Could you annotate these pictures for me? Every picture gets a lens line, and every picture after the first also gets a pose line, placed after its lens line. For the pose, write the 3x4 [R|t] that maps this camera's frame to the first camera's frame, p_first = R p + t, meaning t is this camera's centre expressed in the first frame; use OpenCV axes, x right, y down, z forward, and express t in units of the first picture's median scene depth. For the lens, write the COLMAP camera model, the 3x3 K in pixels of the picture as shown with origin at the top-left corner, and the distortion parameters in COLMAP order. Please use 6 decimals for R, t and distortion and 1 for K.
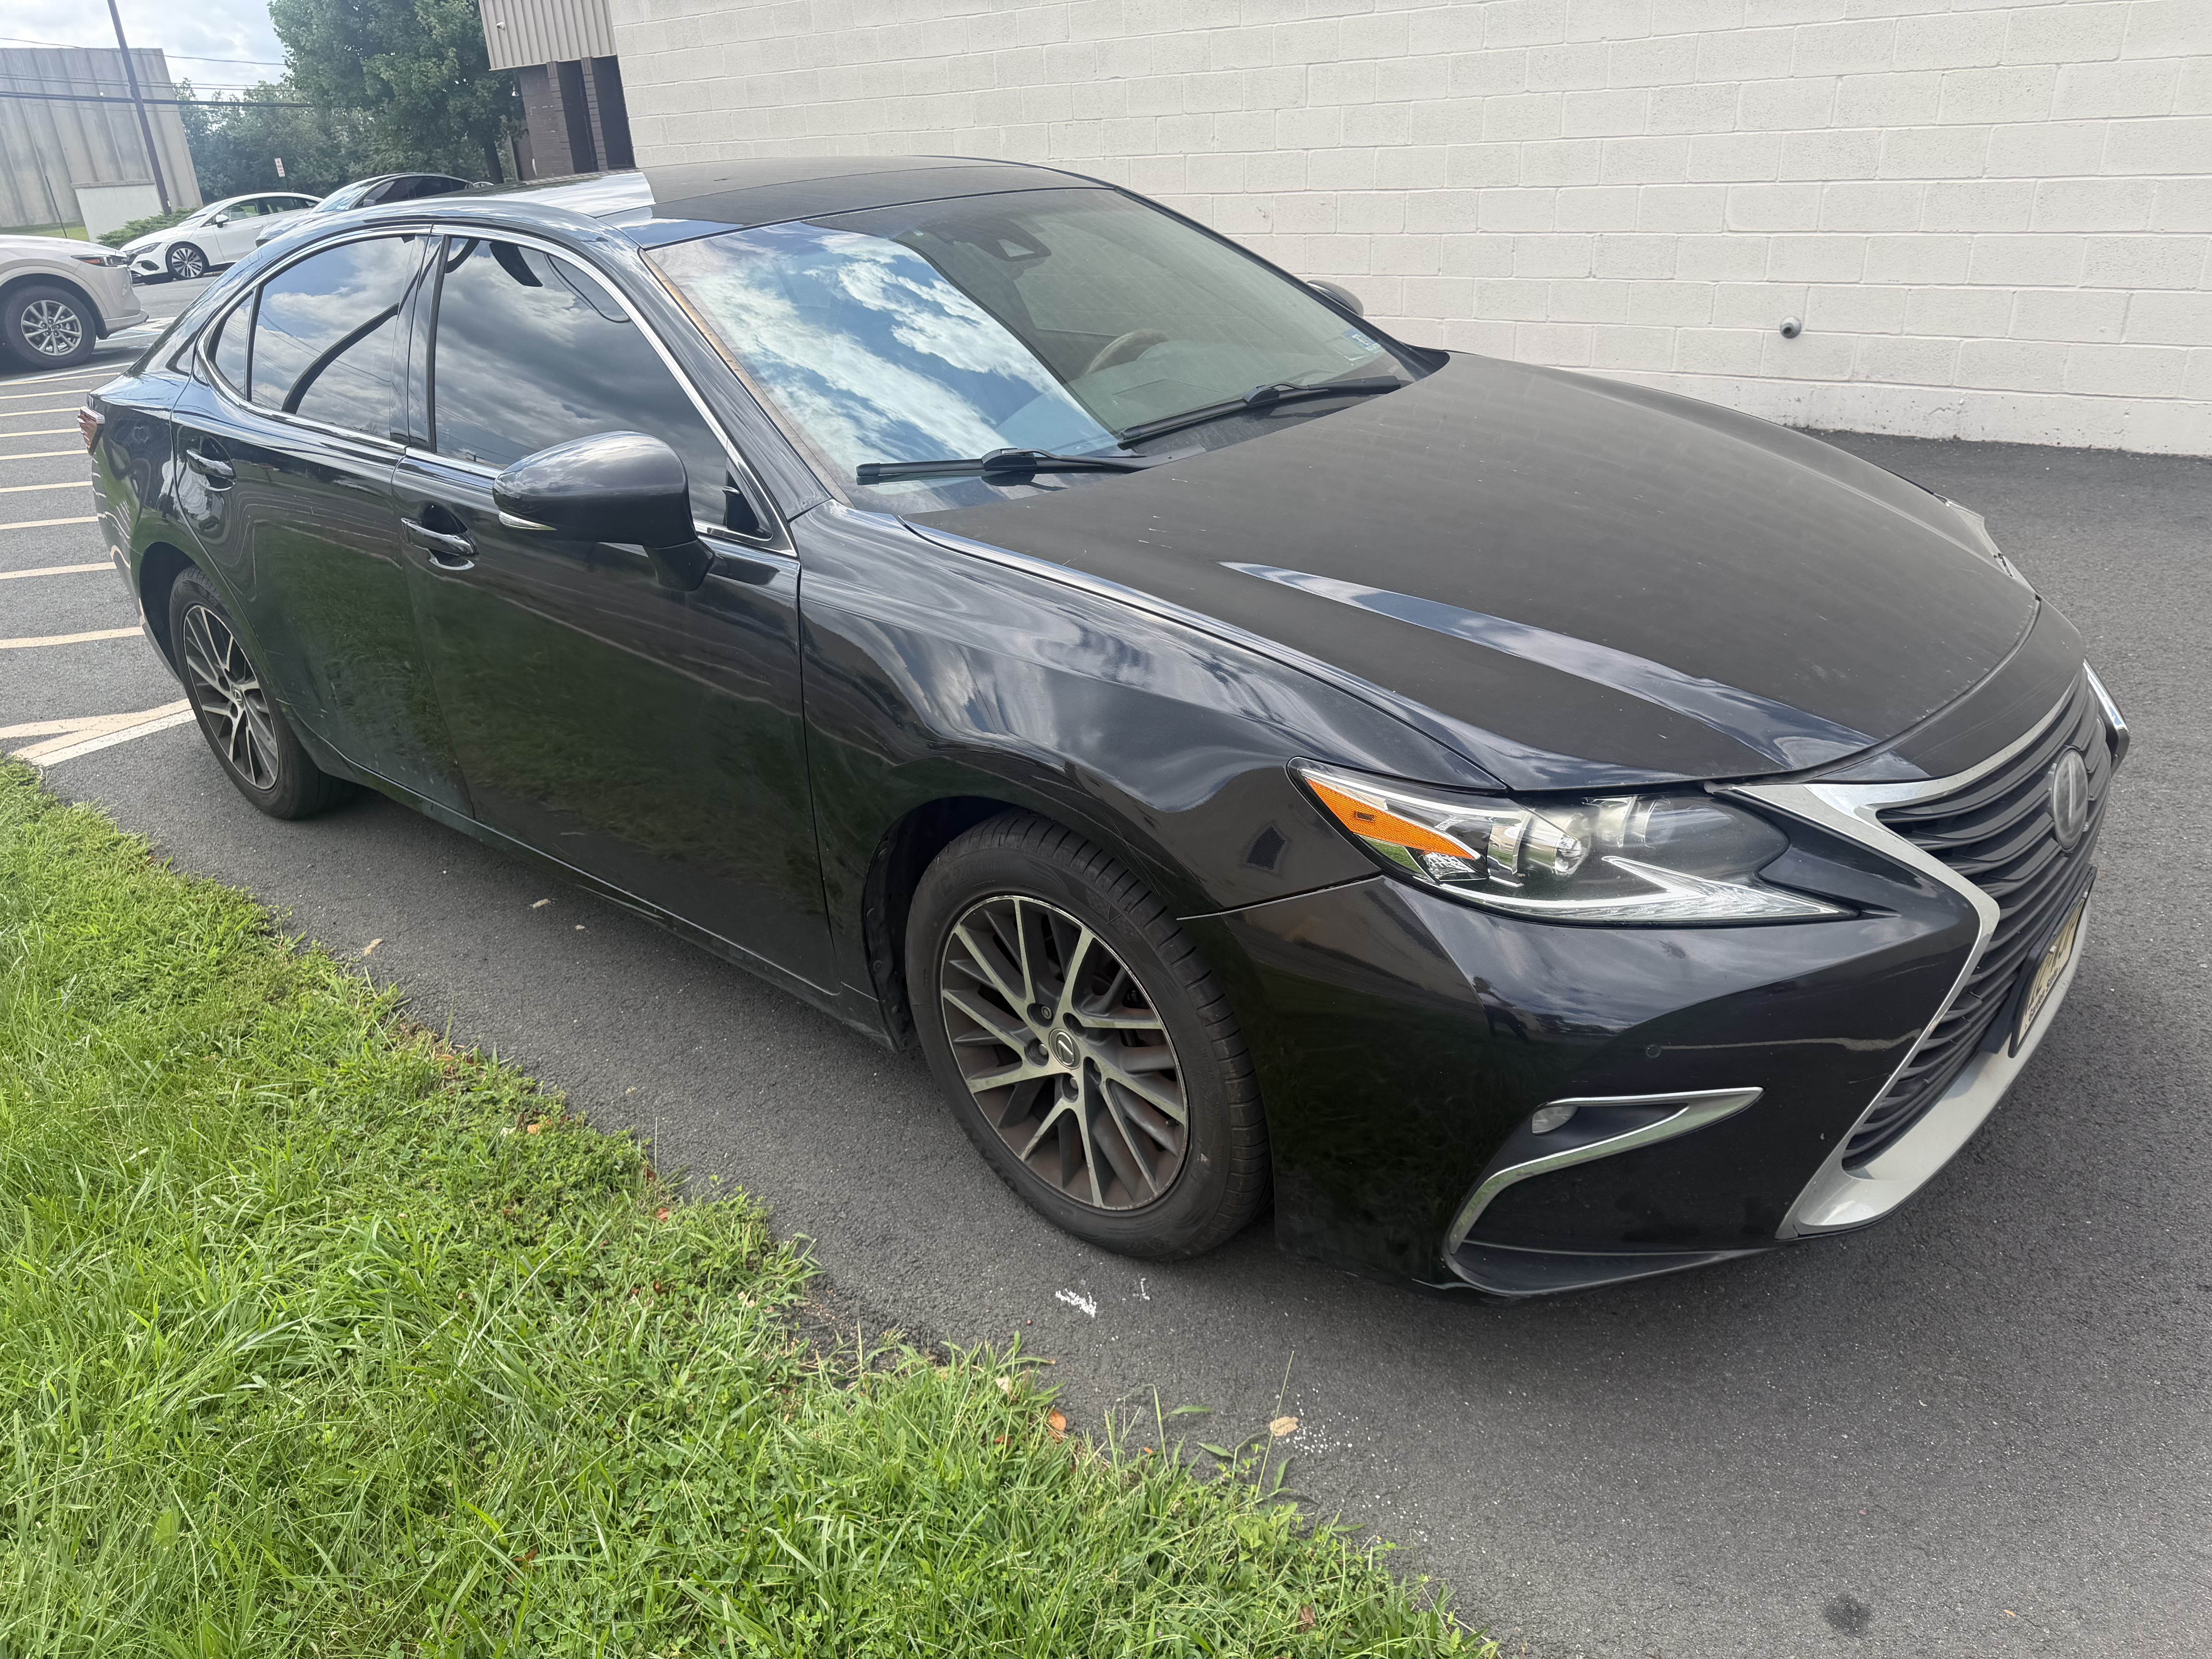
lens RADIAL K [[1558.9, 0, 1095.9], [0, 1558.9, 828.1], [0, 0, 1]] dist [0.006988, -0.010071]
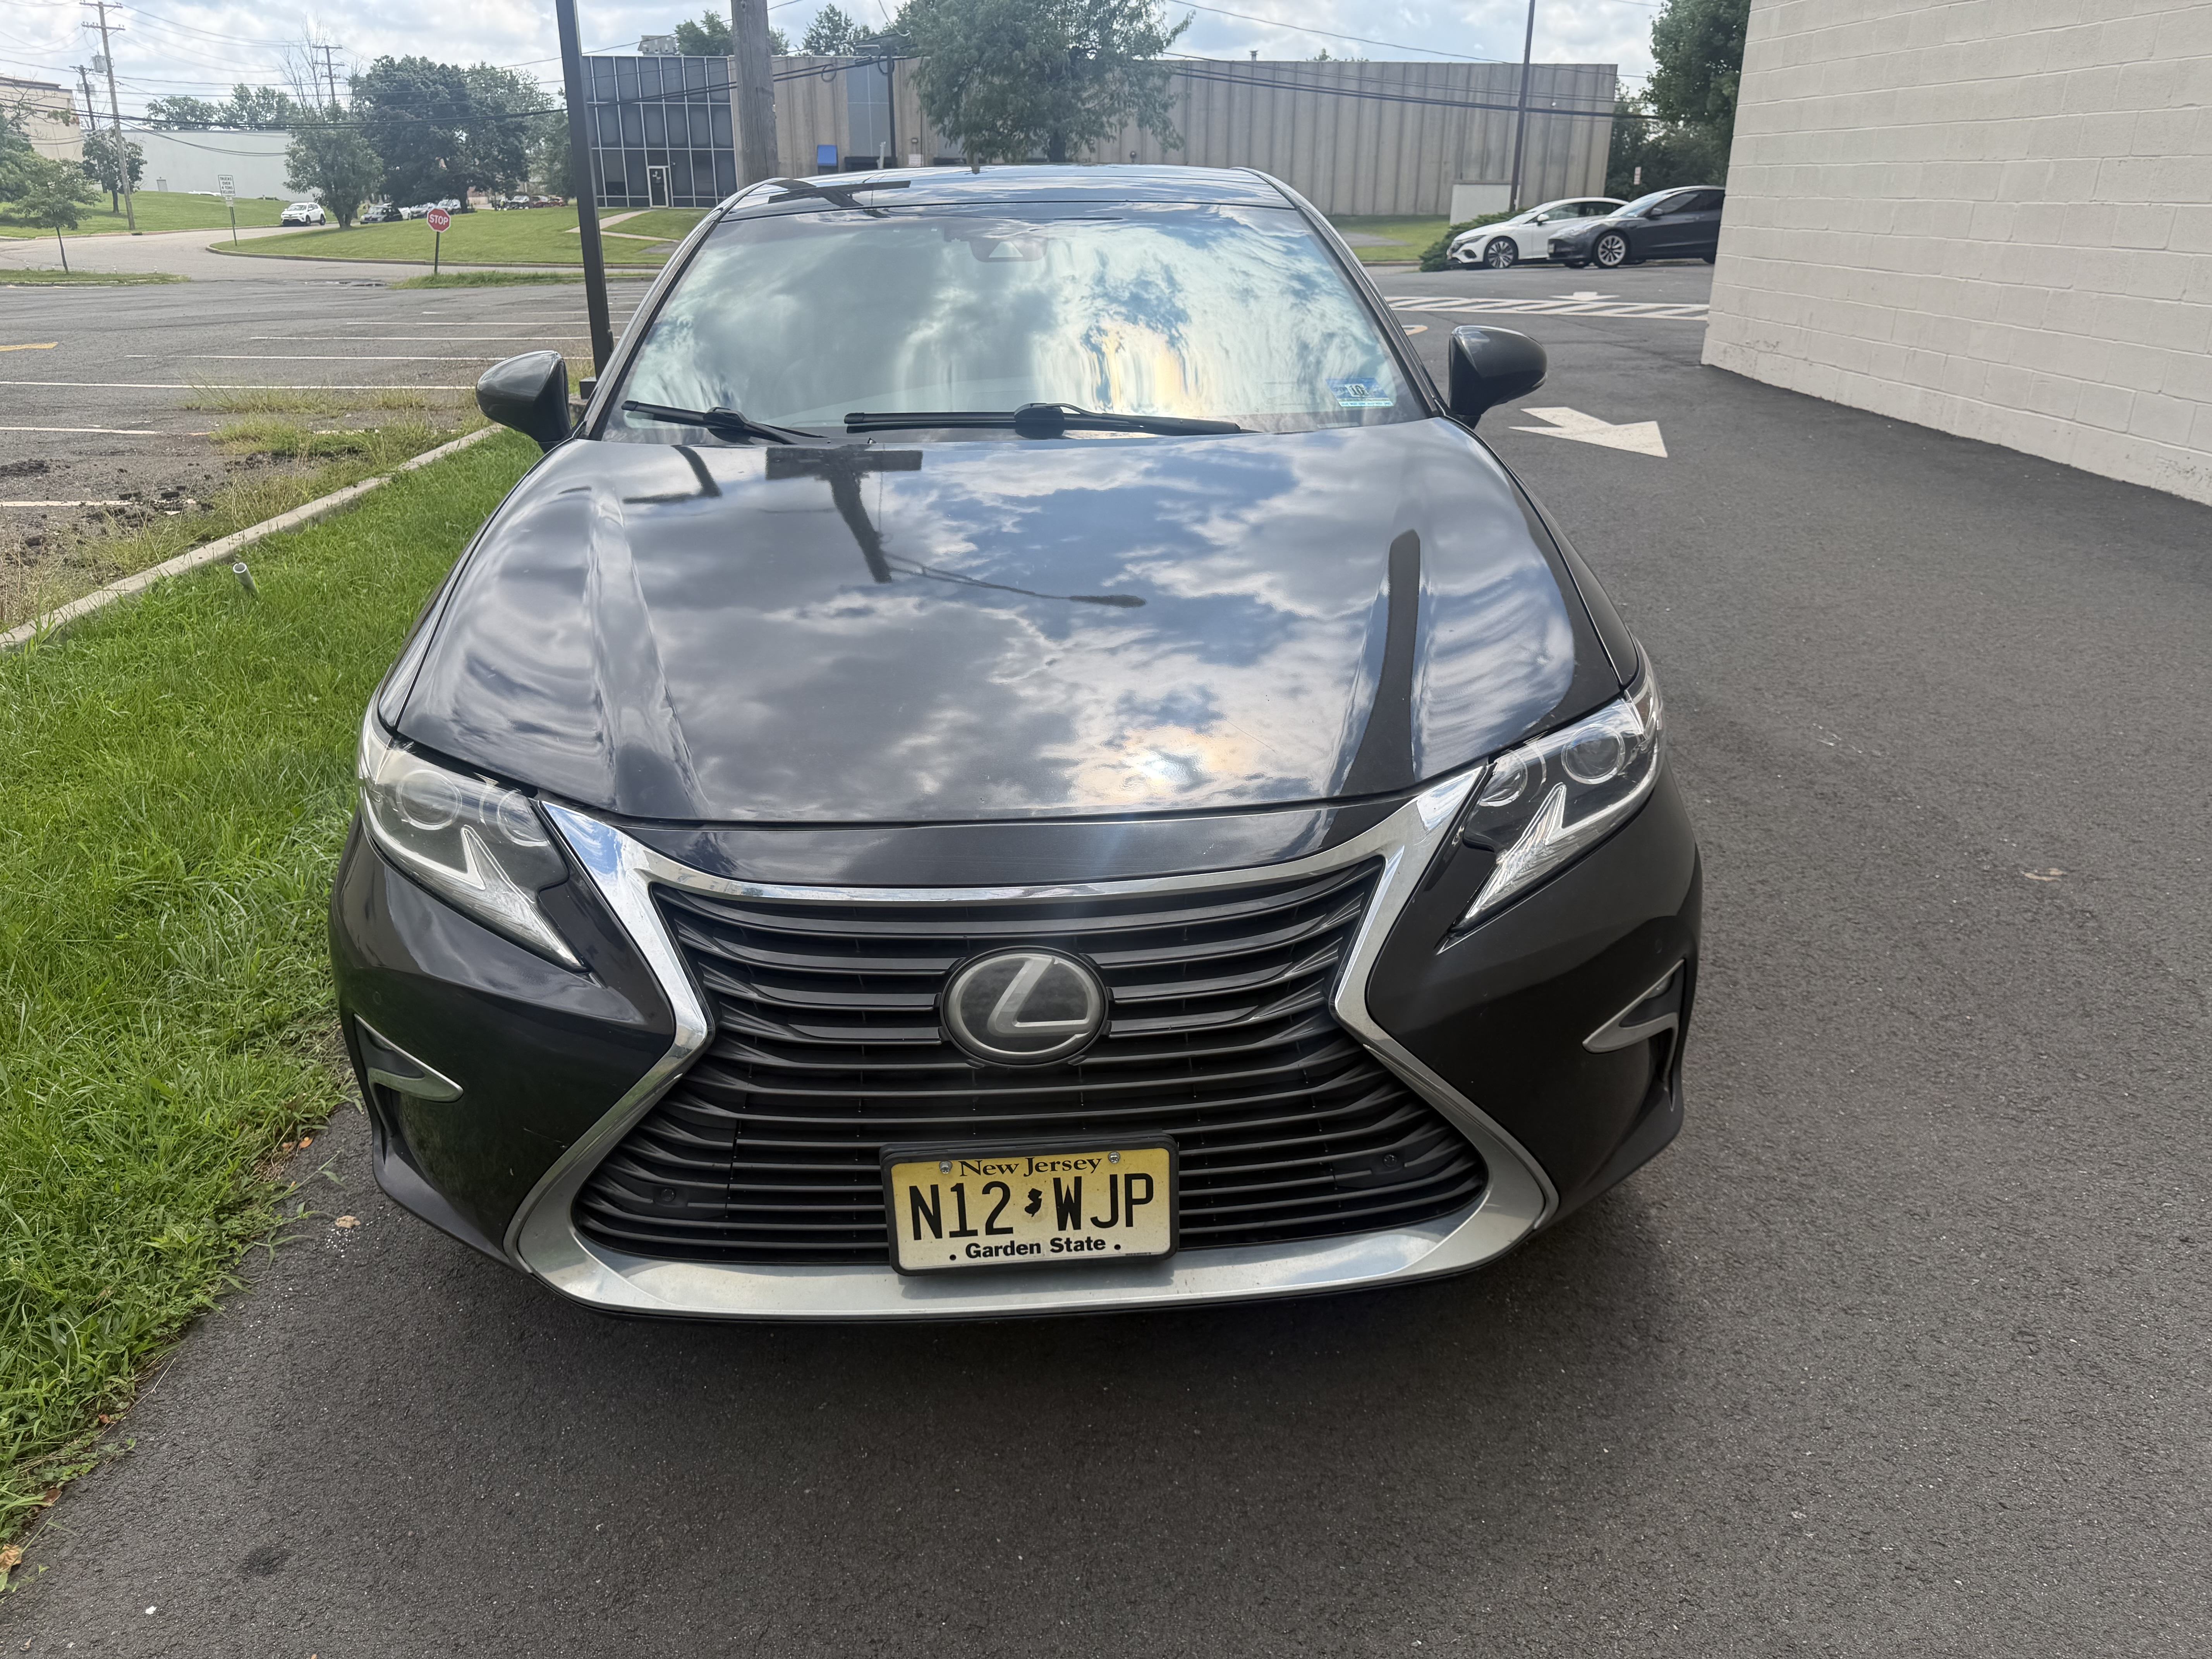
lens RADIAL K [[1558.9, 0, 1096.5], [0, 1558.9, 814.9], [0, 0, 1]] dist [0.006988, -0.010071]
pose [[0.695408, 0.314130, -0.646321, 0.298274], [-0.324101, 0.939830, 0.108067, -0.054967], [0.641378, 0.134323, 0.755375, 0.108759]]
